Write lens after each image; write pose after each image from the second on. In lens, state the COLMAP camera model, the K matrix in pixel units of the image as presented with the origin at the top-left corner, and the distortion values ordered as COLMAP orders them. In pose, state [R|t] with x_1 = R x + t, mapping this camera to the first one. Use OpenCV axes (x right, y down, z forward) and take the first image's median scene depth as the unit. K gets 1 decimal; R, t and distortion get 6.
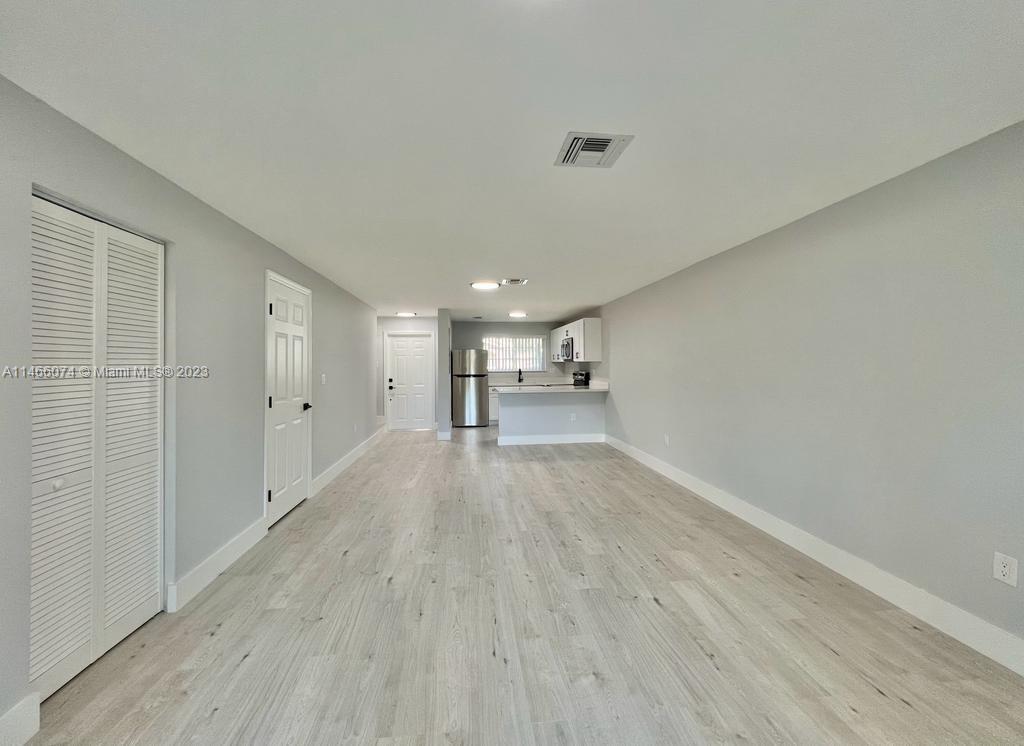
lens RADIAL K [[409.0, 0, 515.6], [0, 409.0, 358.8], [0, 0, 1]] dist [0.000335, 0.000039]
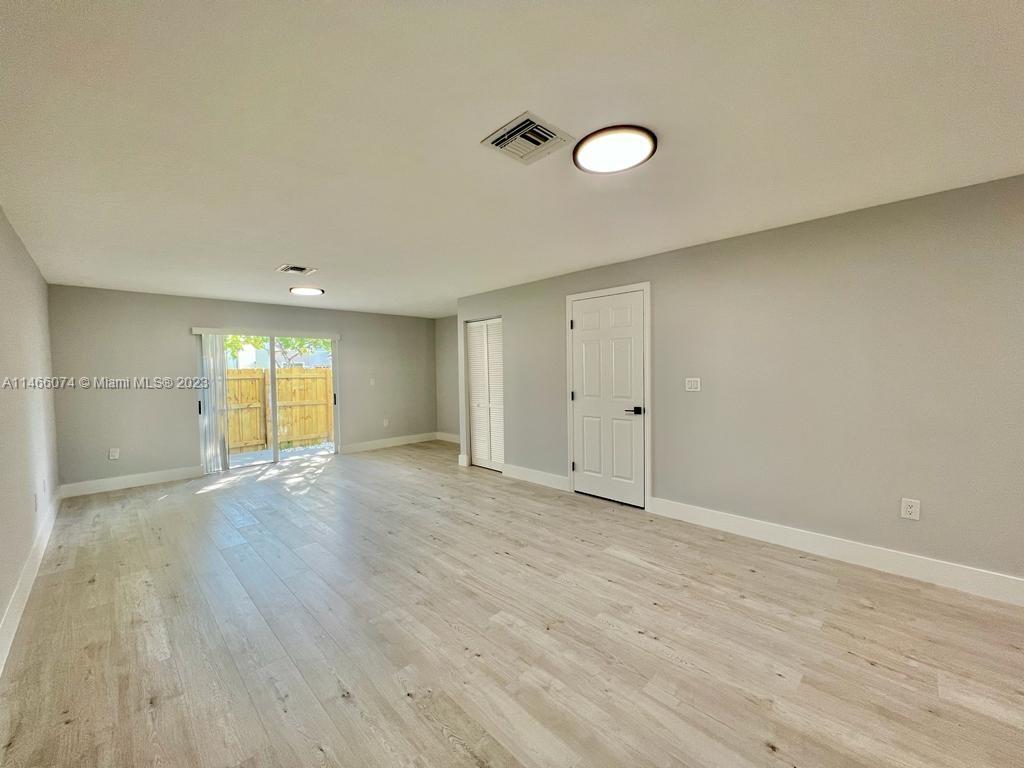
lens RADIAL K [[415.3, 0, 513.2], [0, 415.3, 381.1], [0, 0, 1]] dist [0.001978, 0.000002]
pose [[-0.790259, 0.038693, -0.611551, 0.375587], [0.032030, 0.999248, 0.021833, 0.023091], [0.611936, -0.002334, -0.790904, 1.992096]]
